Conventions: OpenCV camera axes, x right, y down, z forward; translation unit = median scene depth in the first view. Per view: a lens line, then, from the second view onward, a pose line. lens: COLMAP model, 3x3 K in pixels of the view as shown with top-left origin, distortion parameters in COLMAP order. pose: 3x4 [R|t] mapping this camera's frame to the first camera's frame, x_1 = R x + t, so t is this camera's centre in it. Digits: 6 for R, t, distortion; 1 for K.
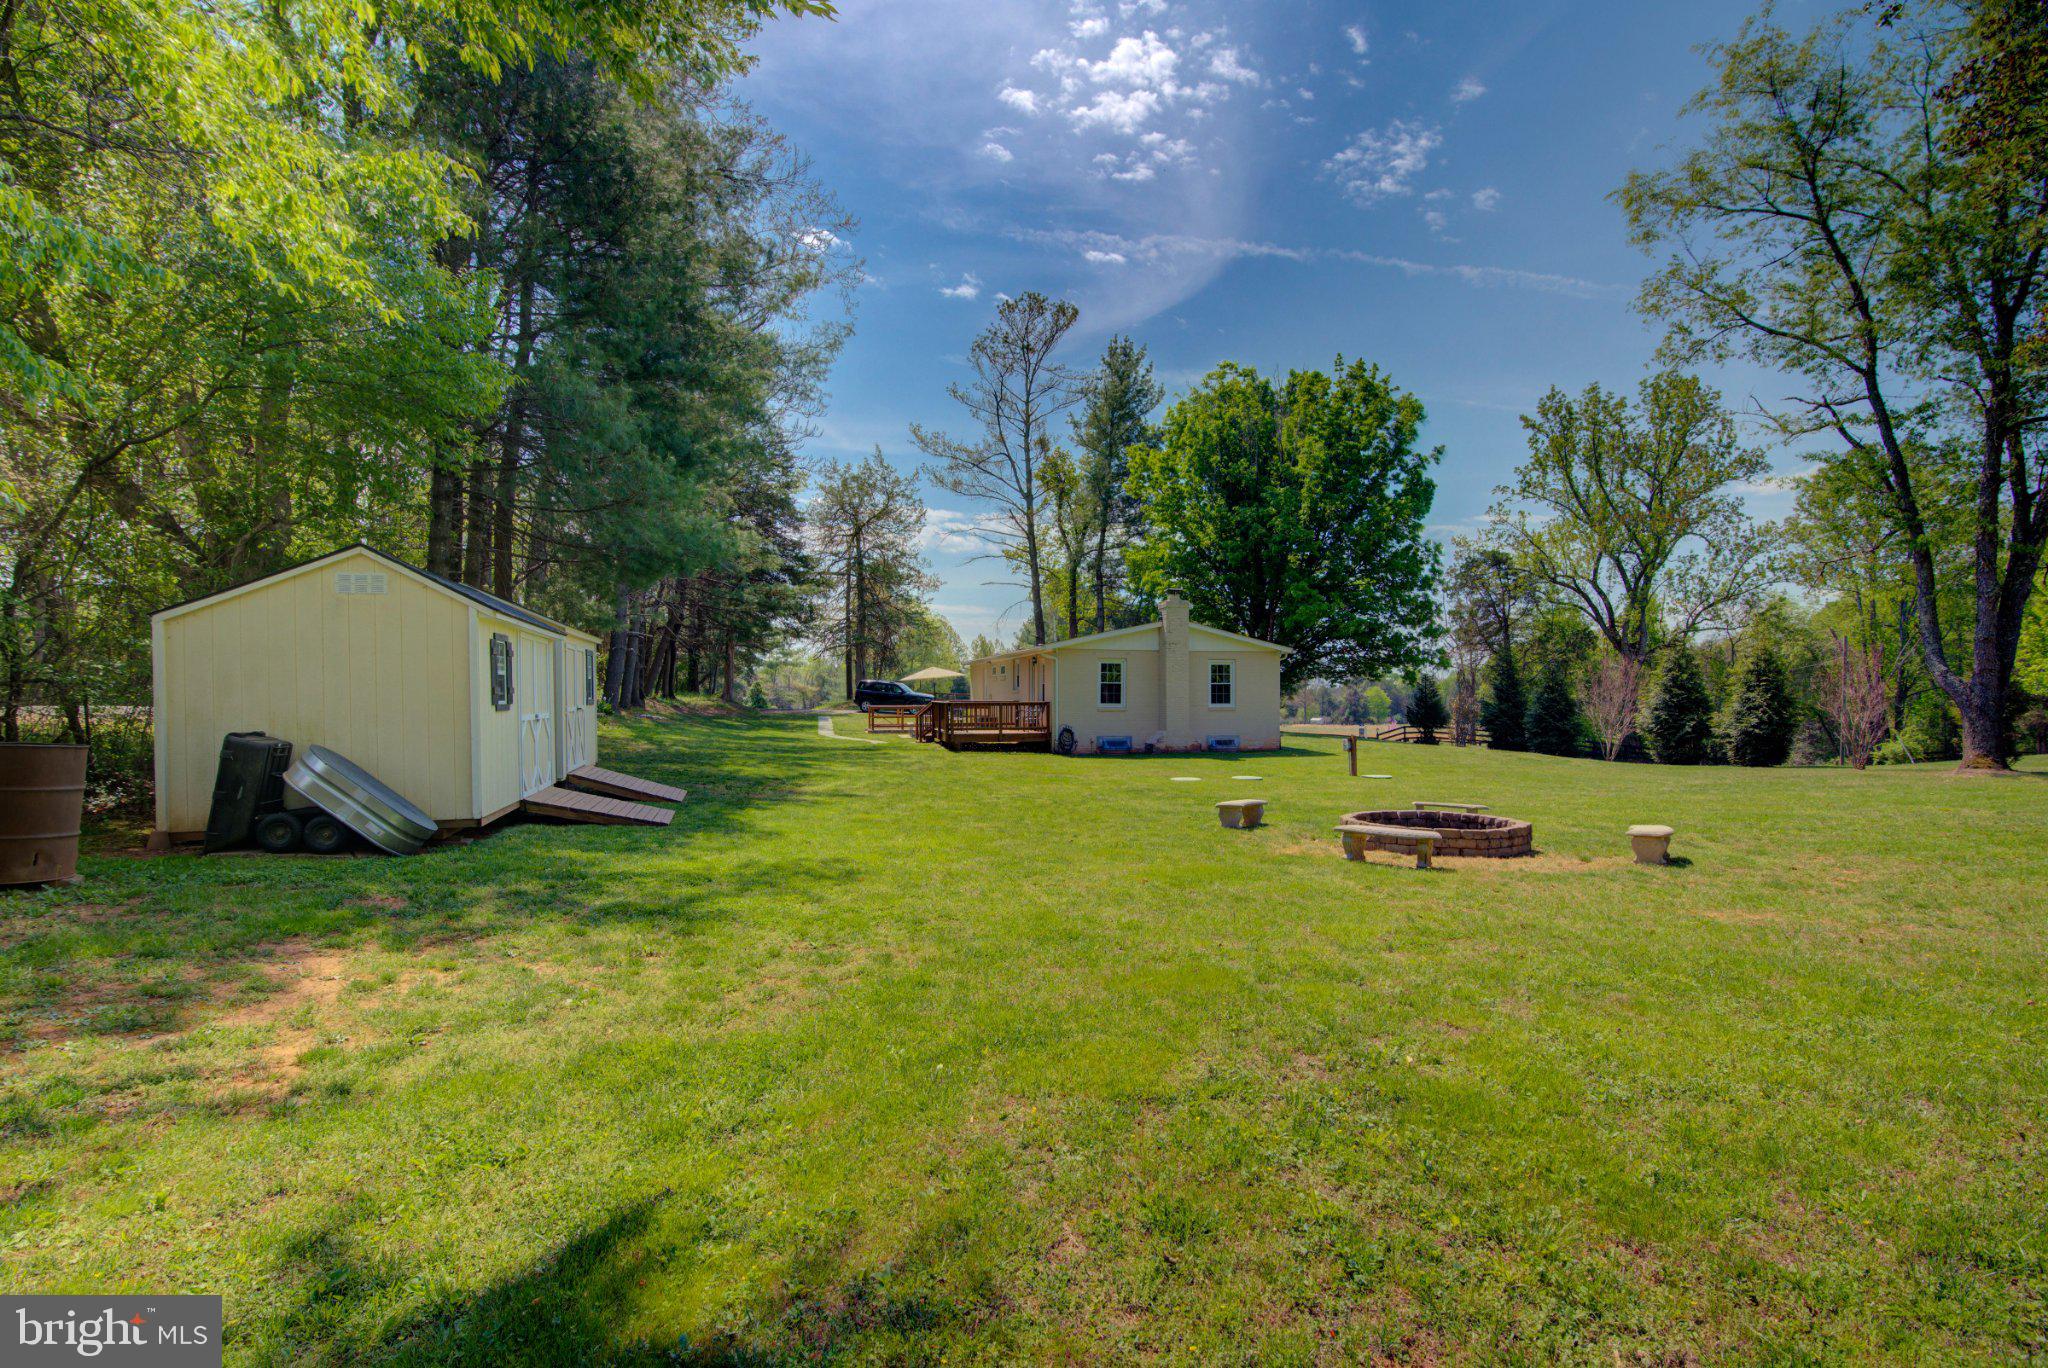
lens RADIAL K [[932.2, 0, 1024.0], [0, 932.2, 691.2], [0, 0, 1]] dist [-0.019687, 0.002063]
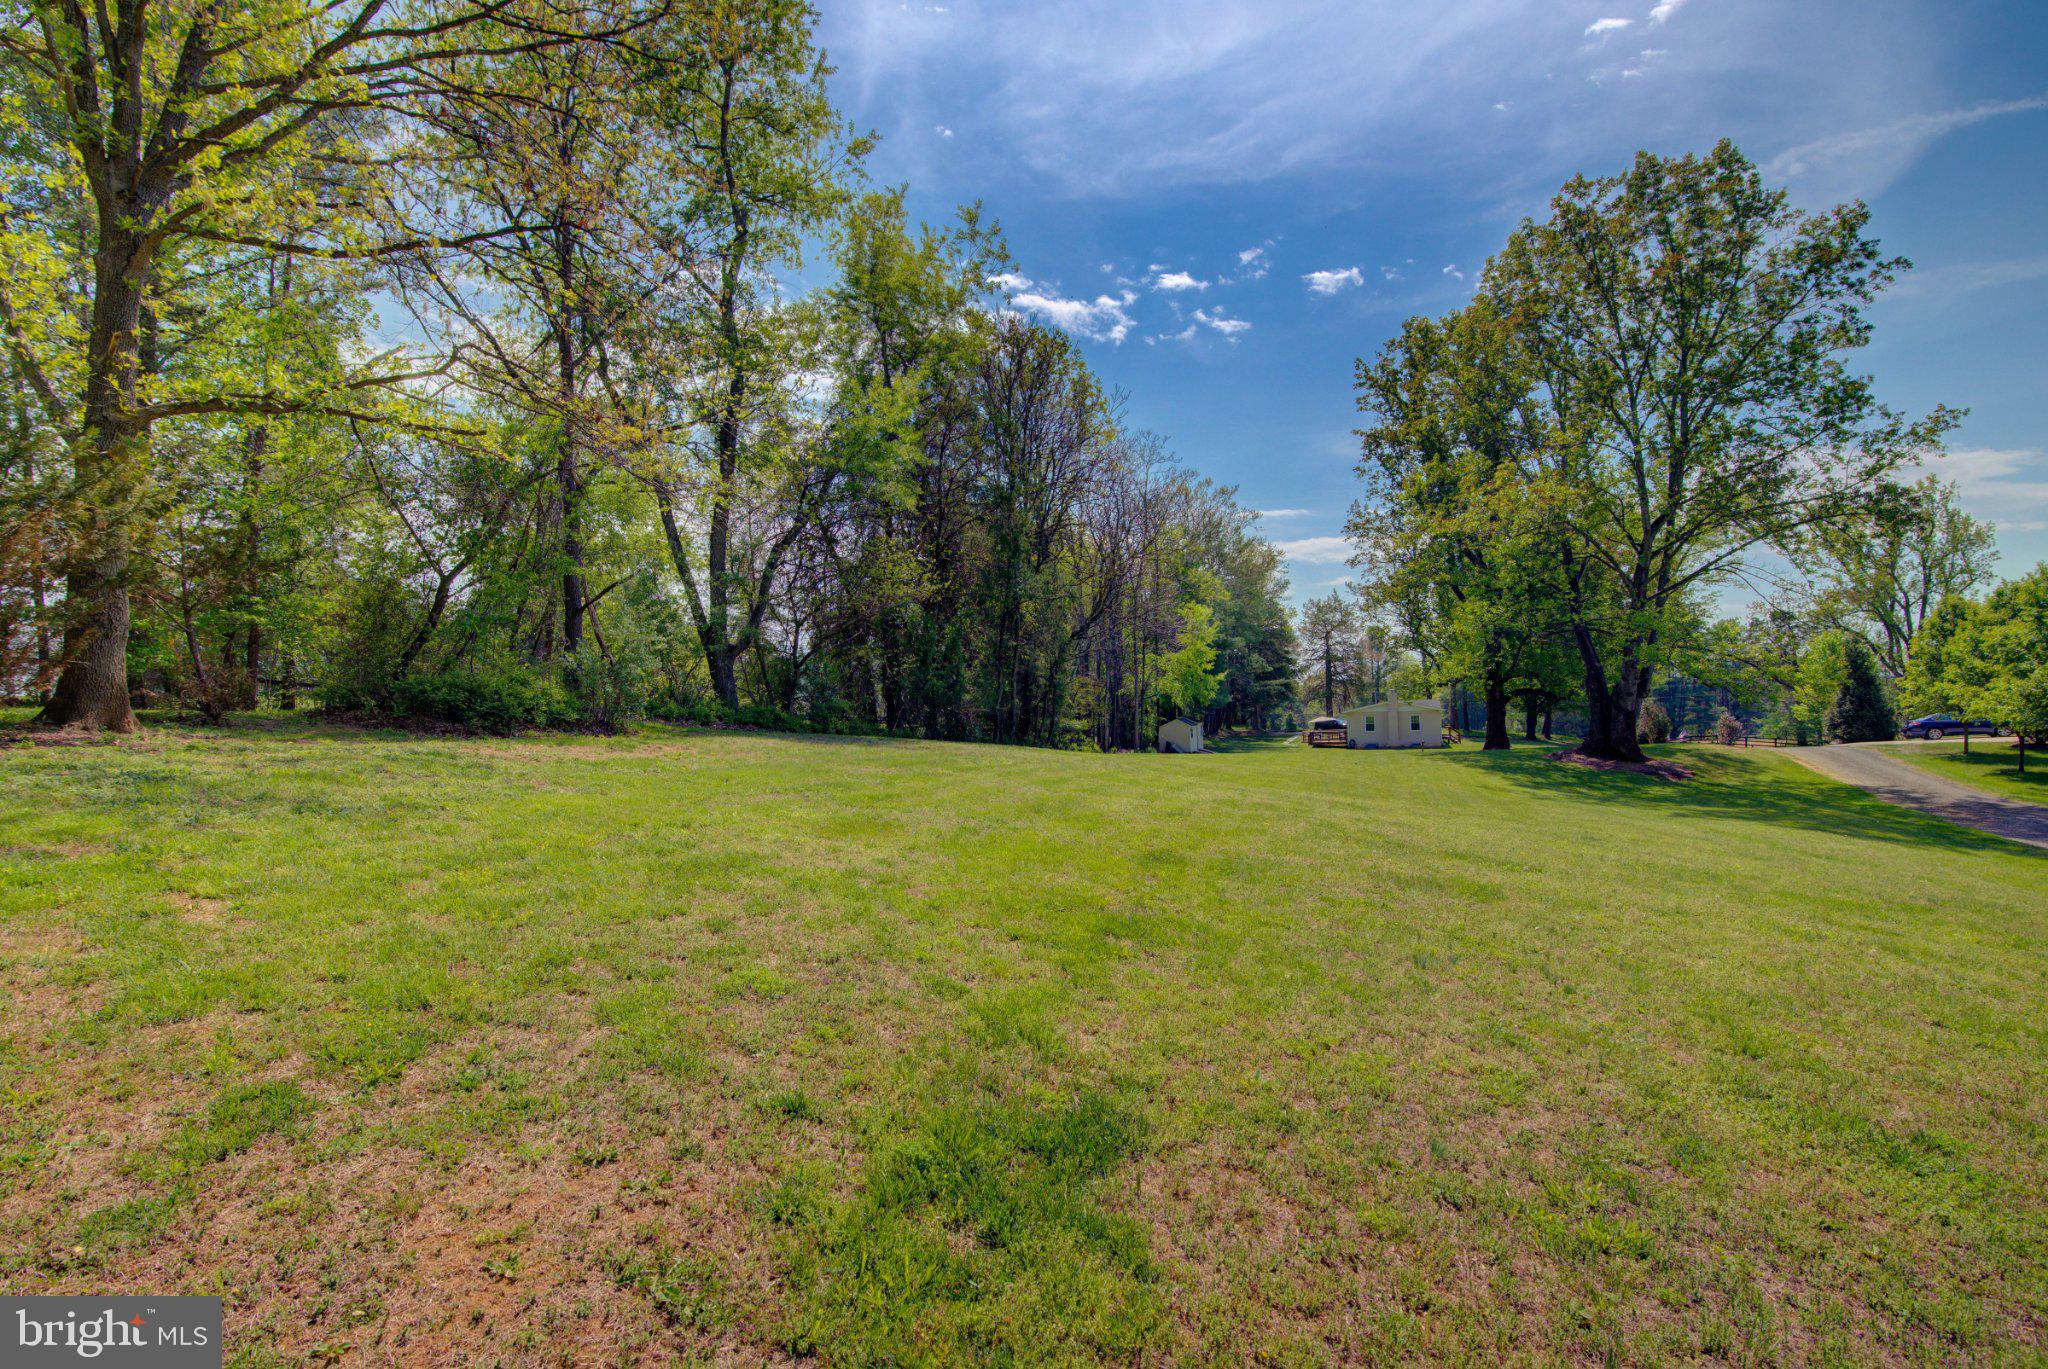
lens RADIAL K [[932.2, 0, 1024.5], [0, 932.2, 684.9], [0, 0, 1]] dist [-0.019687, 0.002063]
pose [[0.818579, -0.039968, -0.573002, 0.840244], [0.025445, 0.999120, -0.033341, -0.057442], [0.573831, 0.012713, 0.818875, -1.875335]]
